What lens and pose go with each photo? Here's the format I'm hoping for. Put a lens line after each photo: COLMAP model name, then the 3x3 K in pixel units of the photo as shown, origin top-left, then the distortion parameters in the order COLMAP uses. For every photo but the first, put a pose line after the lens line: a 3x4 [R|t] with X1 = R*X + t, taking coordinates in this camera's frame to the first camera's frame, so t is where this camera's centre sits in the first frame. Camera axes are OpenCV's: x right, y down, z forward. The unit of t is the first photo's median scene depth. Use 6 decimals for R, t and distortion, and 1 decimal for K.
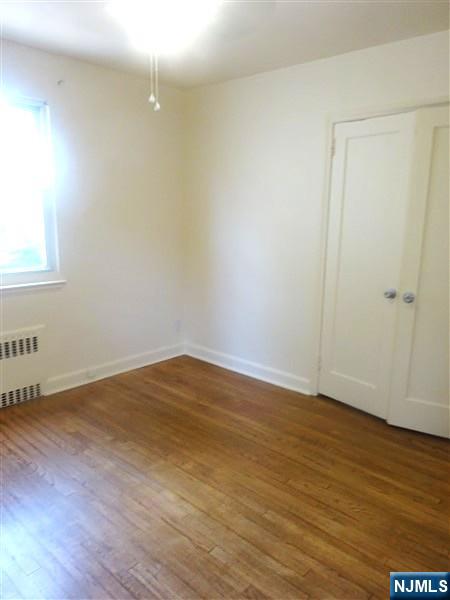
lens RADIAL K [[445.6, 0, 224.0], [0, 445.6, 298.5], [0, 0, 1]] dist [0.007753, -0.004304]
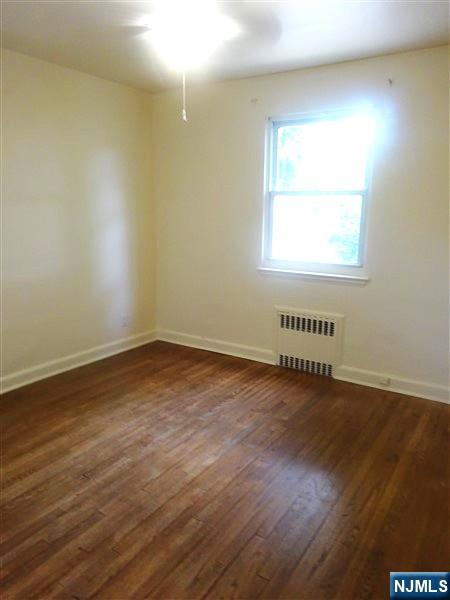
lens RADIAL K [[445.6, 0, 224.0], [0, 445.6, 298.5], [0, 0, 1]] dist [0.007753, -0.004304]
pose [[0.150448, 0.175575, -0.972902, 0.675608], [-0.197331, 0.969633, 0.144470, -0.088971], [0.968724, 0.170248, 0.180526, 0.576253]]
